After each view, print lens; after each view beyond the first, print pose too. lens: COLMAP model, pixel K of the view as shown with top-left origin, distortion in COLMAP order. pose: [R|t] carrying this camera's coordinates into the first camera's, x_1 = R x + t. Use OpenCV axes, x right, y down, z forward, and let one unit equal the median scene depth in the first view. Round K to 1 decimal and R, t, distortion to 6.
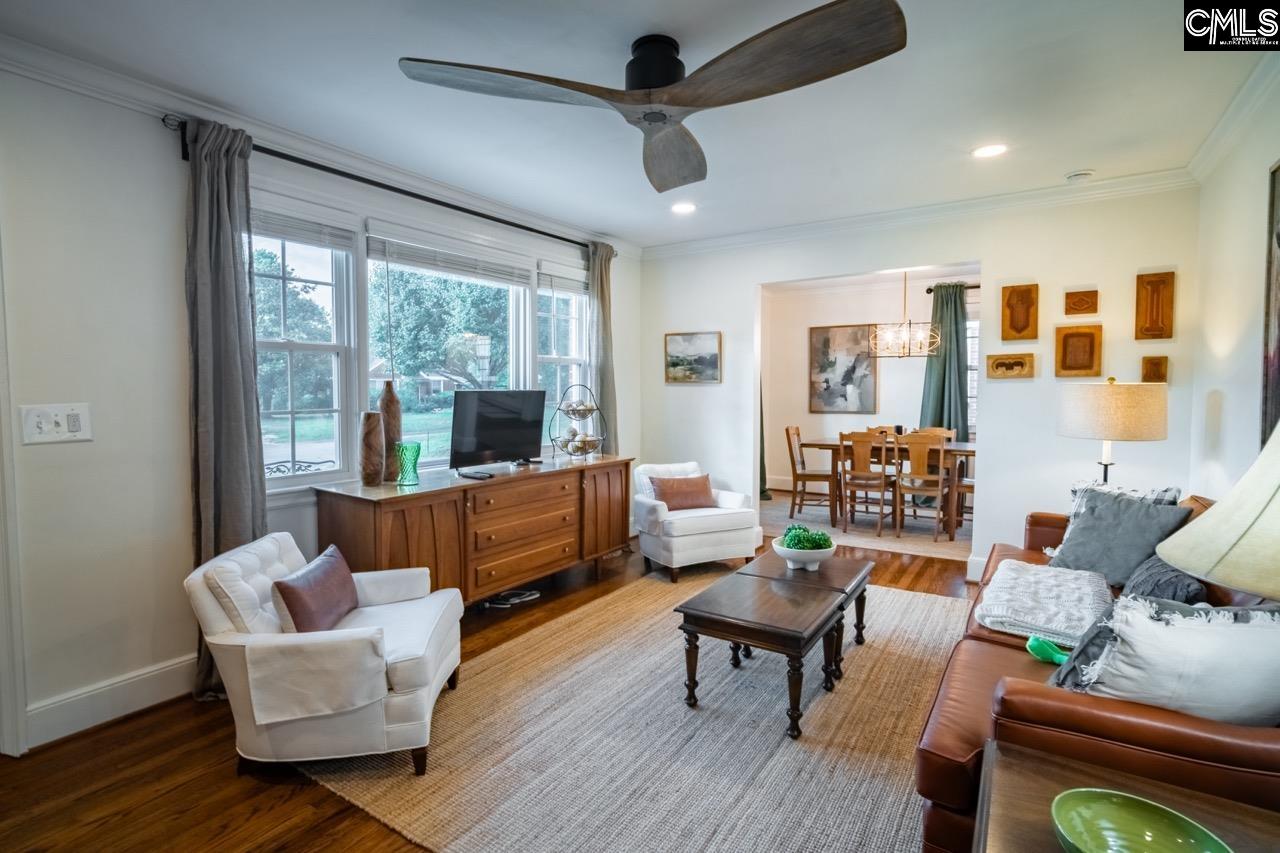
lens RADIAL K [[623.5, 0, 643.3], [0, 623.5, 421.9], [0, 0, 1]] dist [-0.002287, 0.000077]
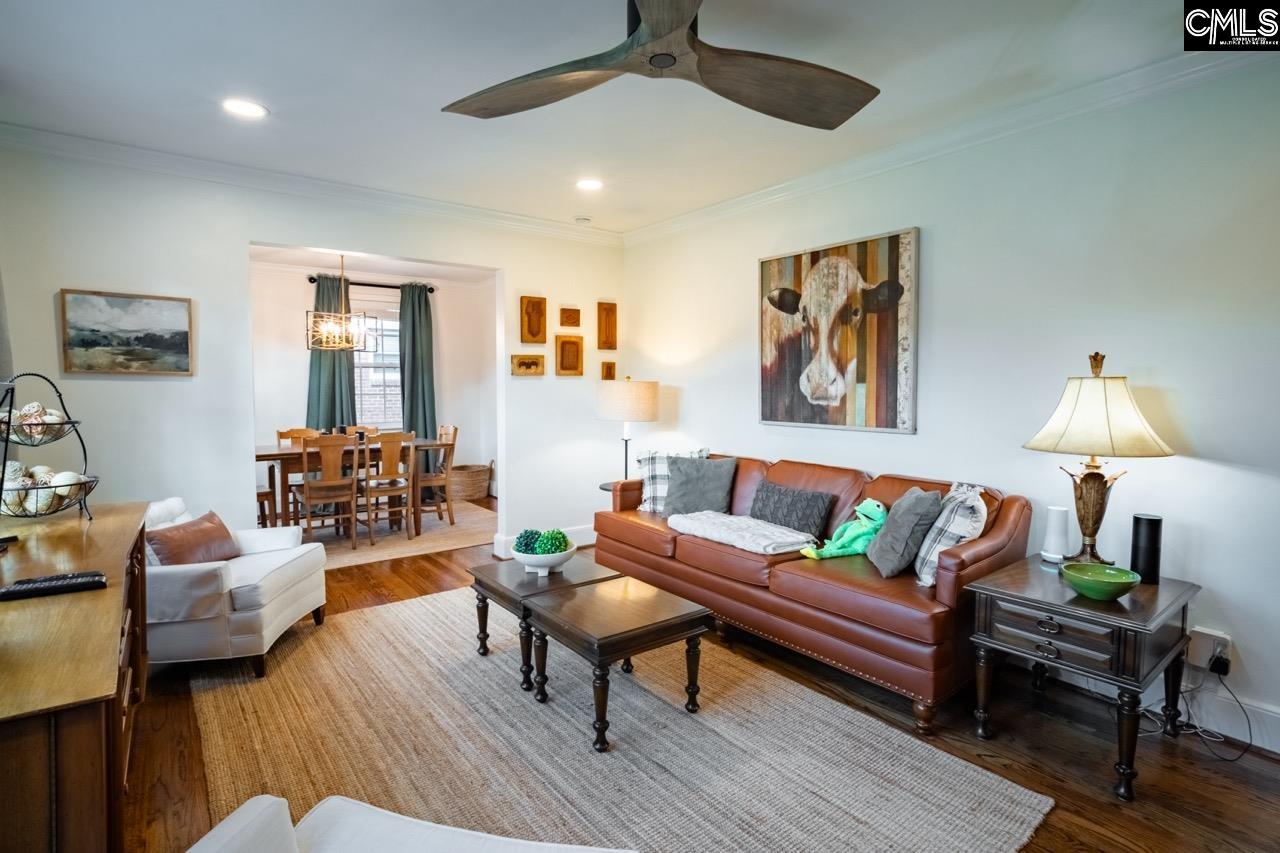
lens RADIAL K [[623.5, 0, 640.0], [0, 623.5, 419.4], [0, 0, 1]] dist [-0.002287, 0.000077]
pose [[0.346588, -0.048513, 0.936762, -0.438760], [0.051310, 0.998147, 0.032707, -0.016162], [-0.936613, 0.036730, 0.348435, 0.404237]]
